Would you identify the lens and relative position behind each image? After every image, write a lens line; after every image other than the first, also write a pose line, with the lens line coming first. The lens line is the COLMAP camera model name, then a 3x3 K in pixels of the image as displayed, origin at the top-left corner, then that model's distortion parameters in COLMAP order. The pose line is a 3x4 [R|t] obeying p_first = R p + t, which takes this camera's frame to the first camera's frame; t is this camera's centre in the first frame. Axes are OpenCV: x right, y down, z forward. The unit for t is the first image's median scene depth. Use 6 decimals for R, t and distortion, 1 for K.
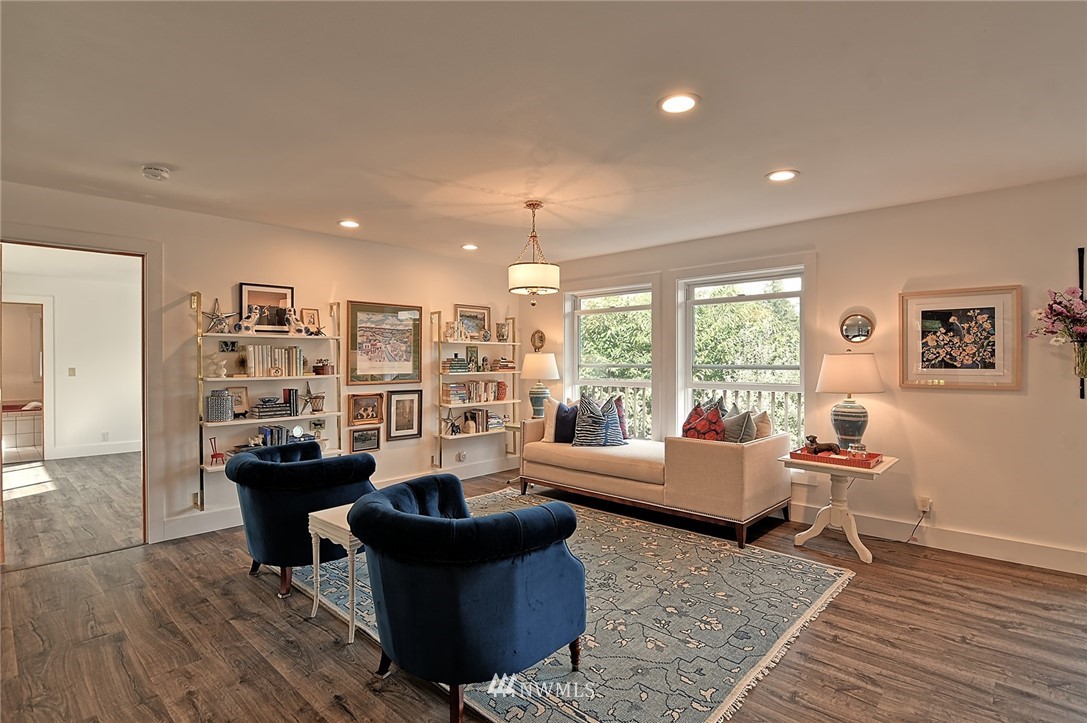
lens RADIAL K [[531.2, 0, 548.4], [0, 531.2, 359.6], [0, 0, 1]] dist [-0.003137, -0.012811]
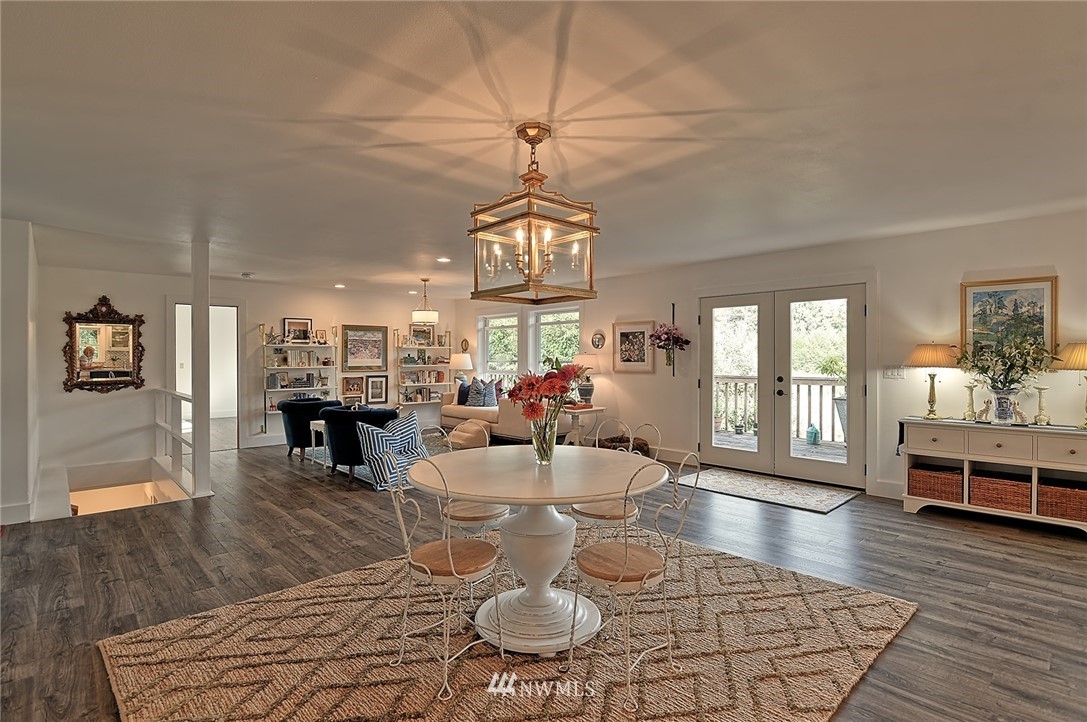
lens RADIAL K [[531.2, 0, 548.4], [0, 531.2, 359.1], [0, 0, 1]] dist [-0.003137, -0.012811]
pose [[0.997290, -0.000620, -0.073563, 0.455116], [0.000898, 0.999993, 0.003740, -0.001263], [0.073560, -0.003796, 0.997284, -0.748701]]
